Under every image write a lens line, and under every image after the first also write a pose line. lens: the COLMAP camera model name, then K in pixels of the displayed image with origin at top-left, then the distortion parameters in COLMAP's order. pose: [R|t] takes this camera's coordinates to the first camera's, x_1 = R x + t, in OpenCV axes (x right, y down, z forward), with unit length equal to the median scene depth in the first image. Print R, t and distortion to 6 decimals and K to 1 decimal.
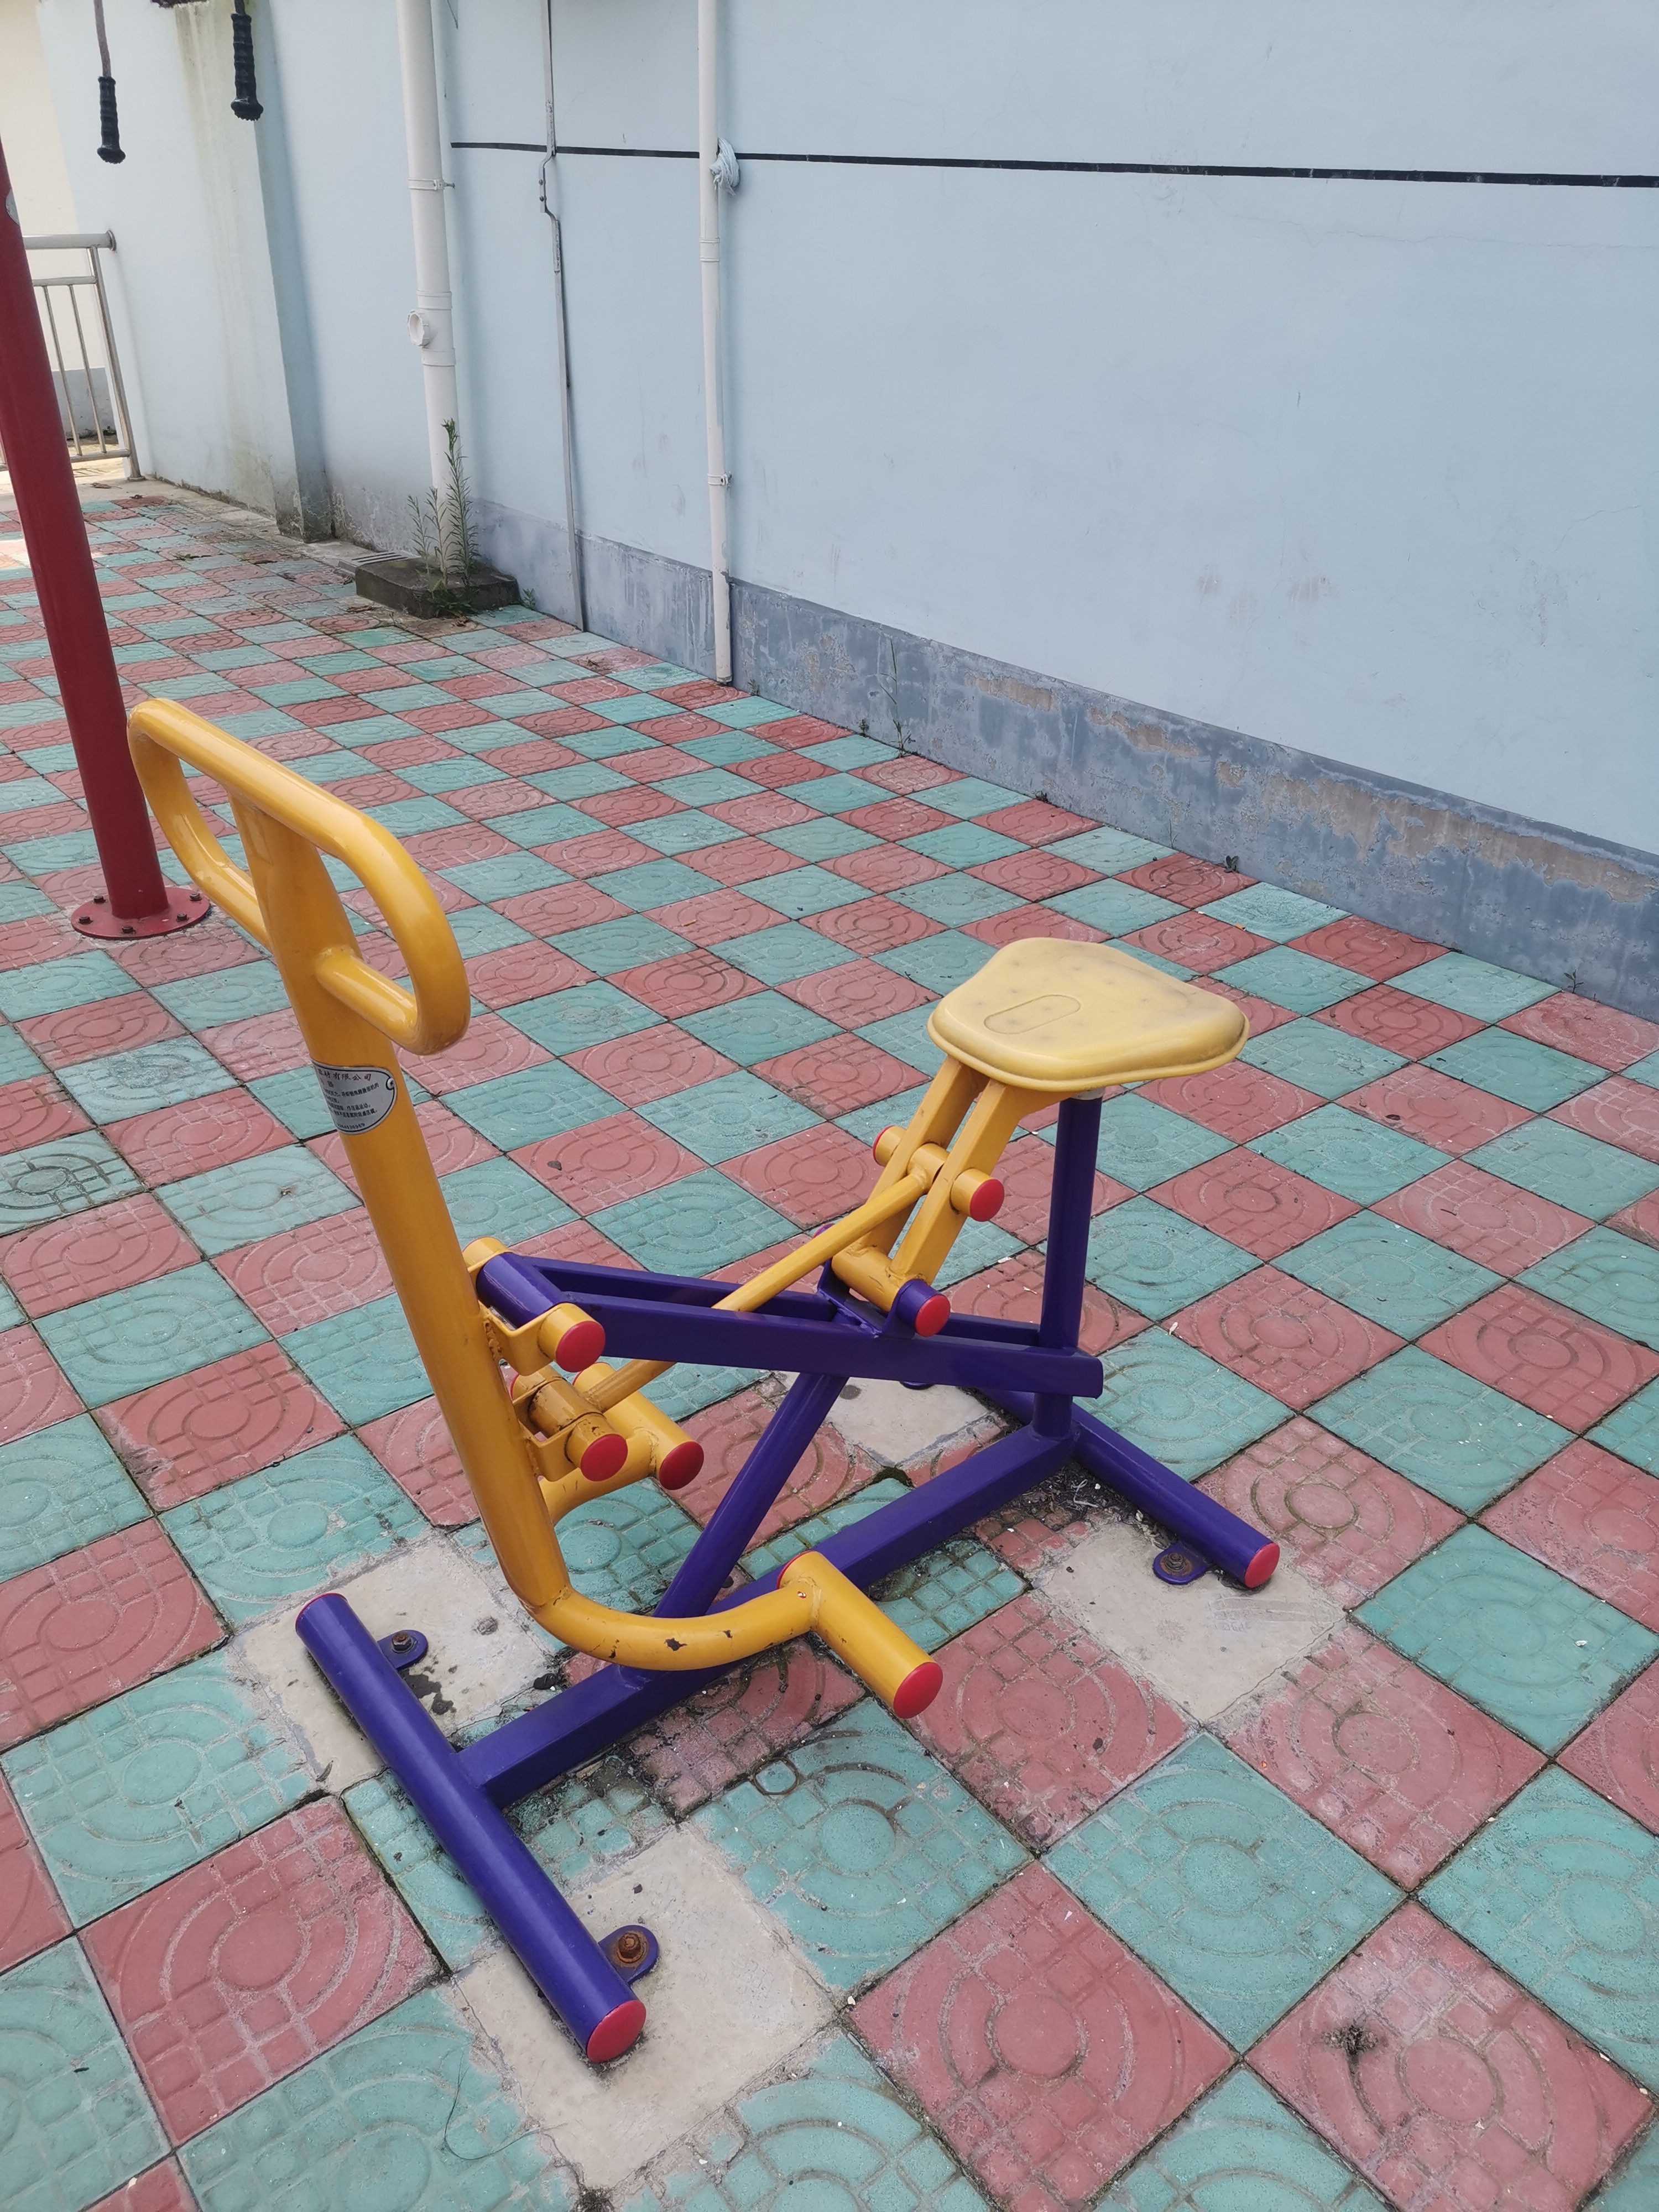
lens RADIAL K [[1638.5, 0, 829.5], [0, 1638.5, 1106.0], [0, 0, 1]] dist [0.104280, -0.133150]
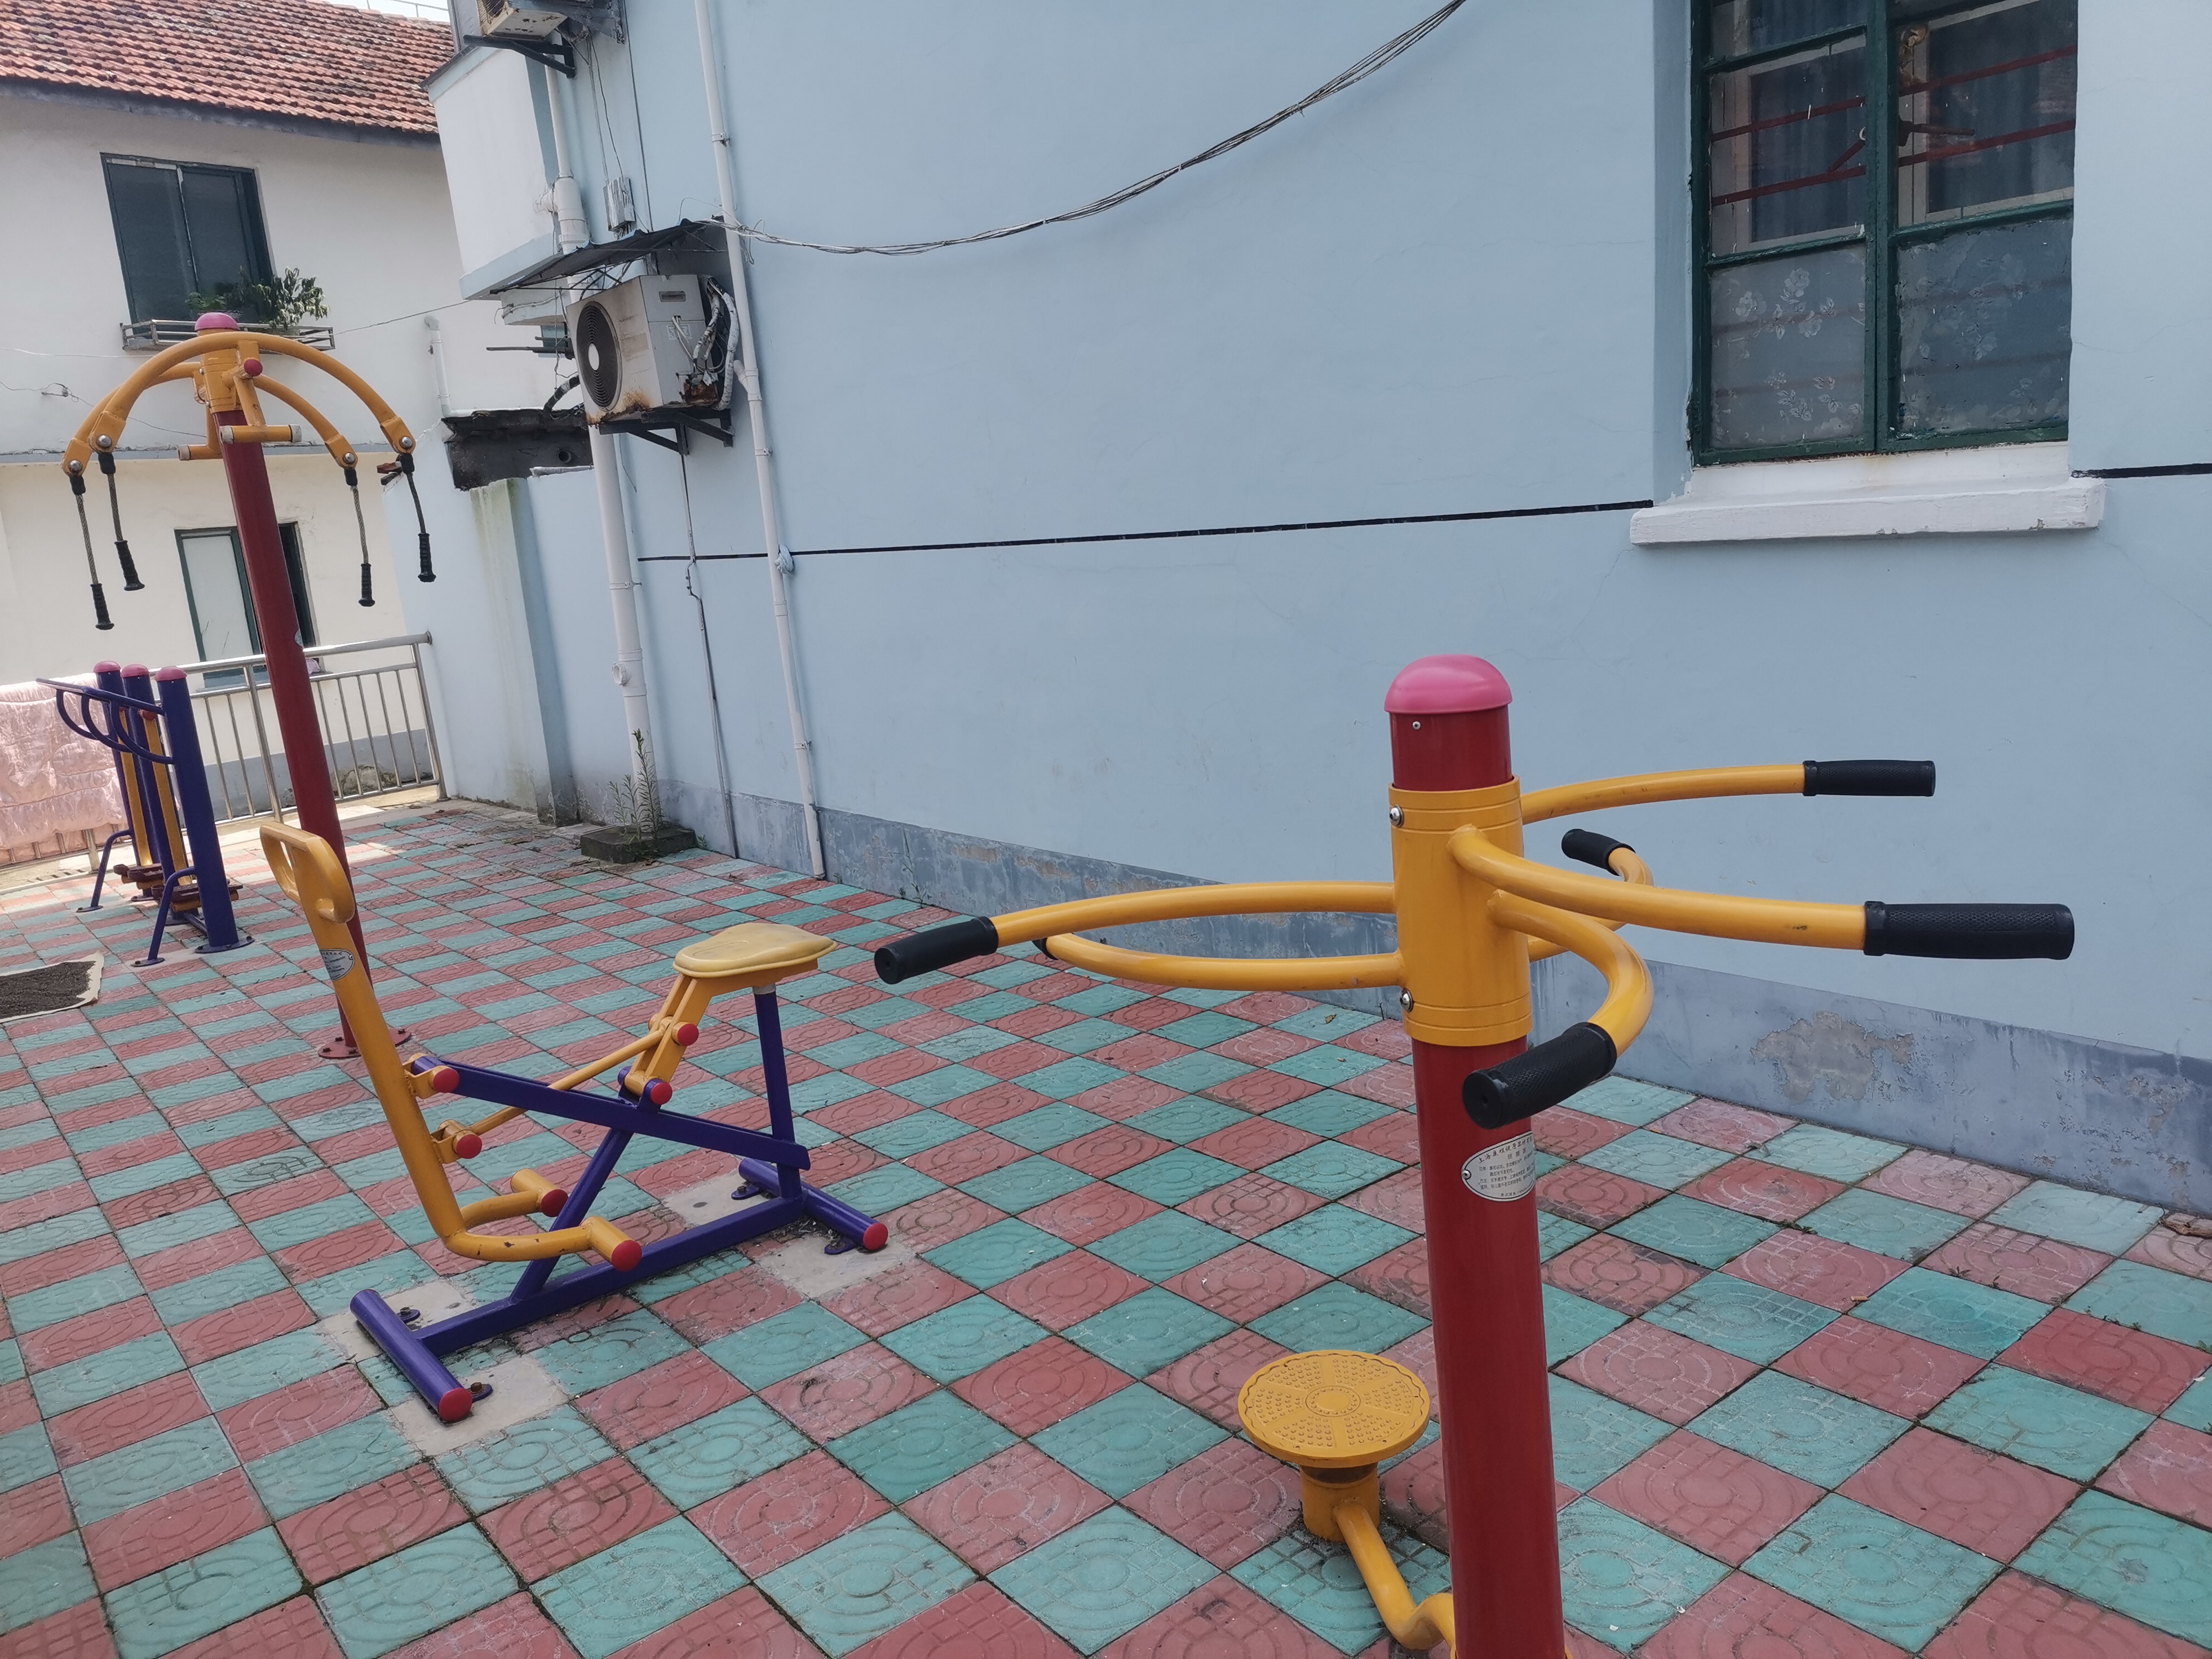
lens RADIAL K [[1638.5, 0, 1111.0], [0, 1638.5, 816.0], [0, 0, 1]] dist [0.104280, -0.133150]
pose [[0.994315, -0.102948, -0.027195, 0.239200], [0.088877, 0.943072, -0.320492, 0.172536], [0.058641, 0.316253, 0.946861, -0.342288]]
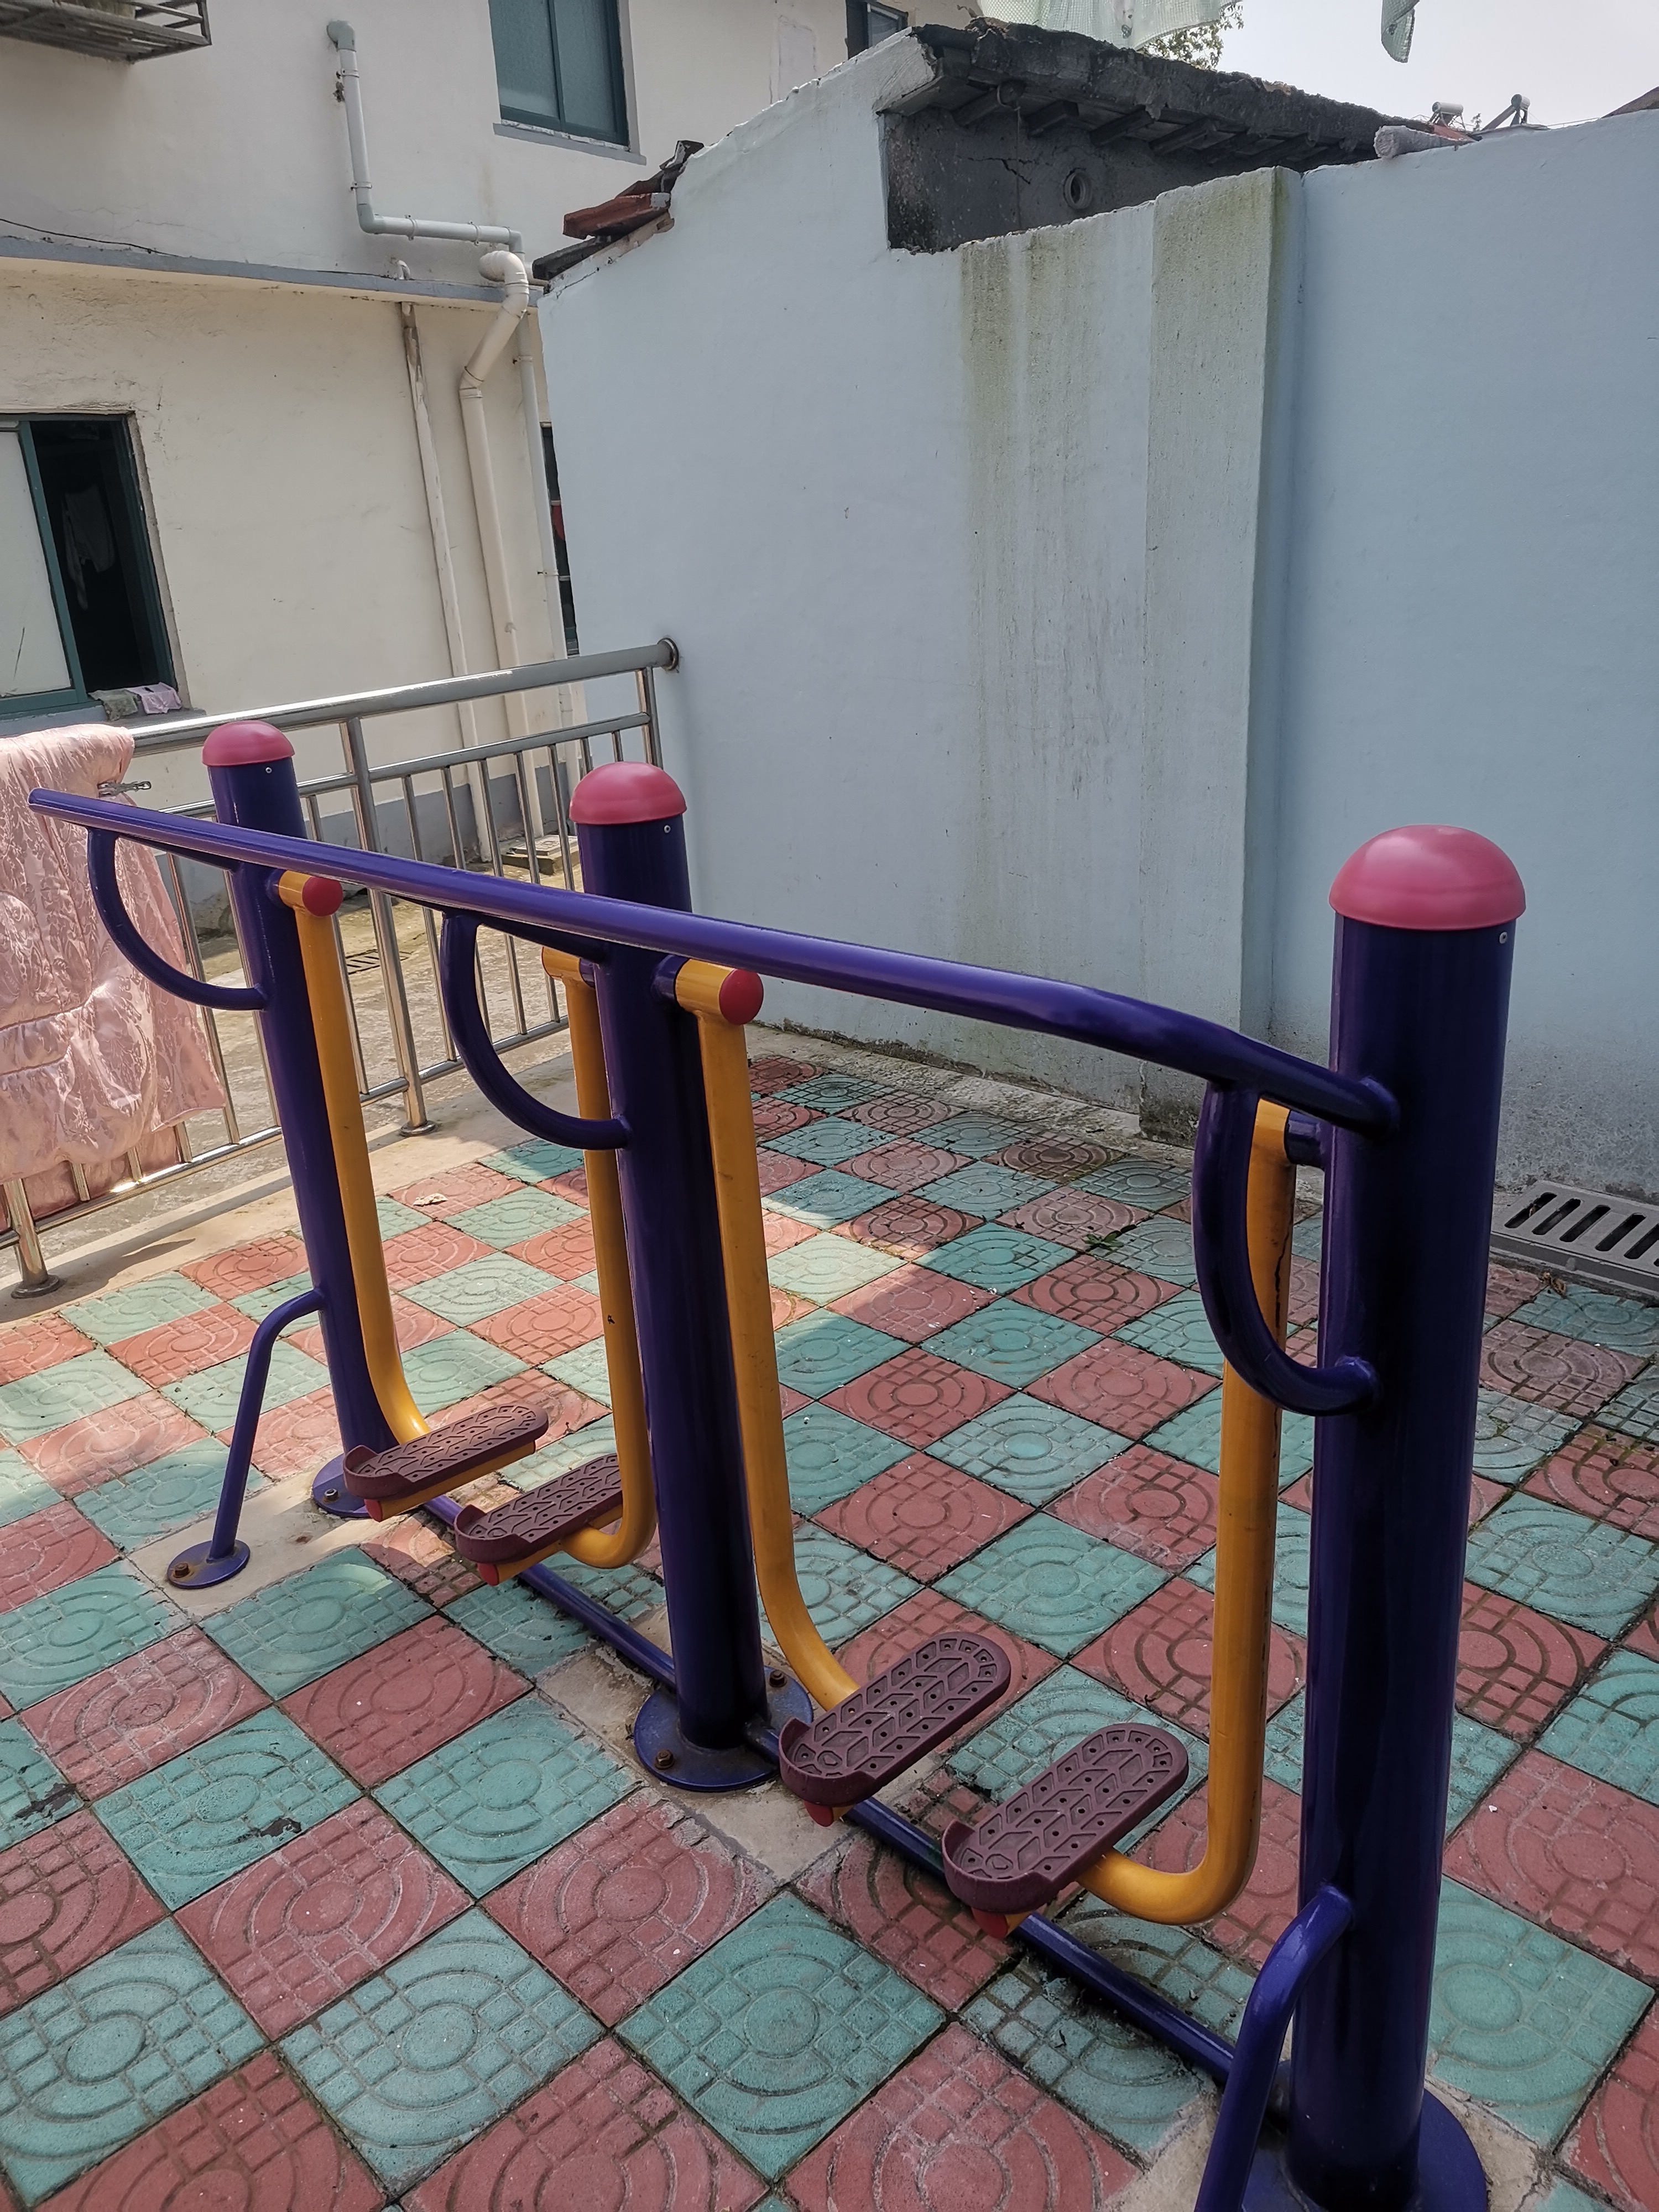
lens RADIAL K [[1638.5, 0, 829.5], [0, 1638.5, 1106.0], [0, 0, 1]] dist [0.104280, -0.133150]
pose [[0.993159, -0.104924, 0.051241, -0.671668], [0.111877, 0.980712, -0.160270, -0.409764], [-0.033436, 0.164906, 0.985742, 0.700488]]
